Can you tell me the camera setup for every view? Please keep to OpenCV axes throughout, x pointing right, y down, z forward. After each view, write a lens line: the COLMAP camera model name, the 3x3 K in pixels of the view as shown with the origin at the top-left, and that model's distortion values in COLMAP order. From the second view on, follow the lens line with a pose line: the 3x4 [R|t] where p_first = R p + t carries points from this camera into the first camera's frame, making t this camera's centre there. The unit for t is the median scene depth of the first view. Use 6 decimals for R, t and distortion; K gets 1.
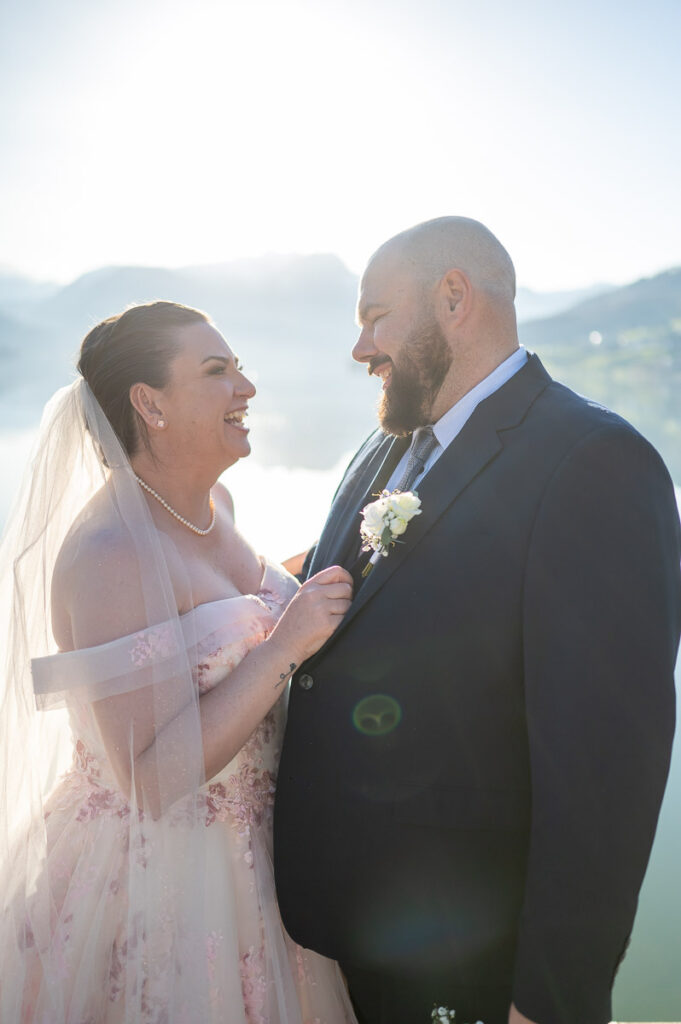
lens RADIAL K [[1010.5, 0, 340.3], [0, 1010.5, 477.9], [0, 0, 1]] dist [0.009046, 0.021926]
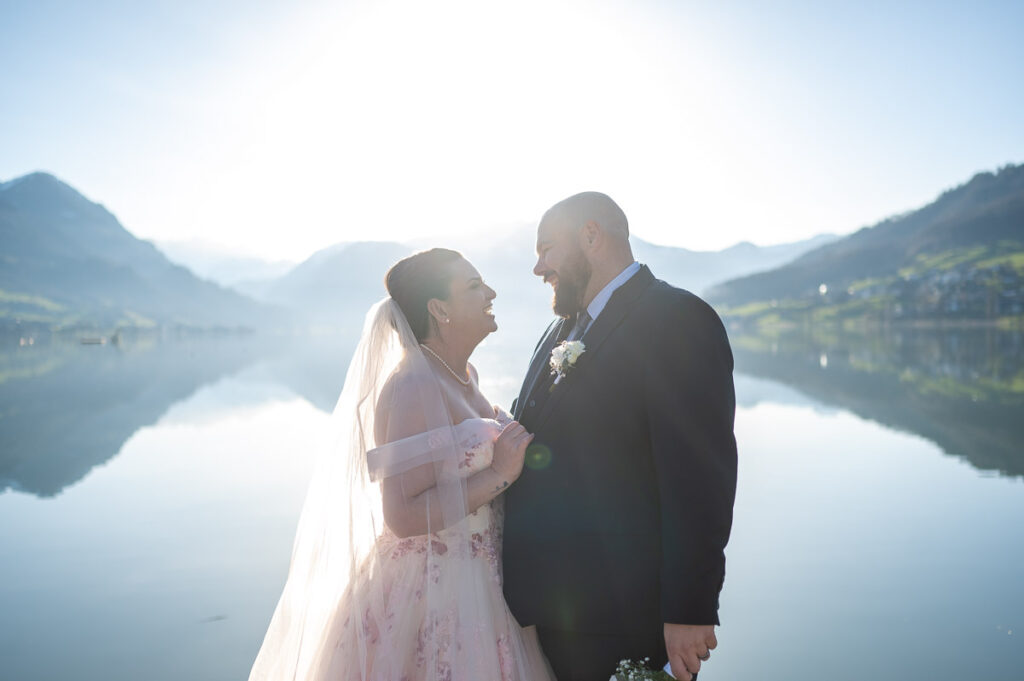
lens RADIAL K [[960.9, 0, 515.7], [0, 960.9, 311.3], [0, 0, 1]] dist [0.013955, 0.011995]
pose [[0.990970, -0.052838, -0.123232, 0.156903], [0.043903, 0.996282, -0.074131, 0.062287], [0.126691, 0.068052, 0.989605, -0.581260]]
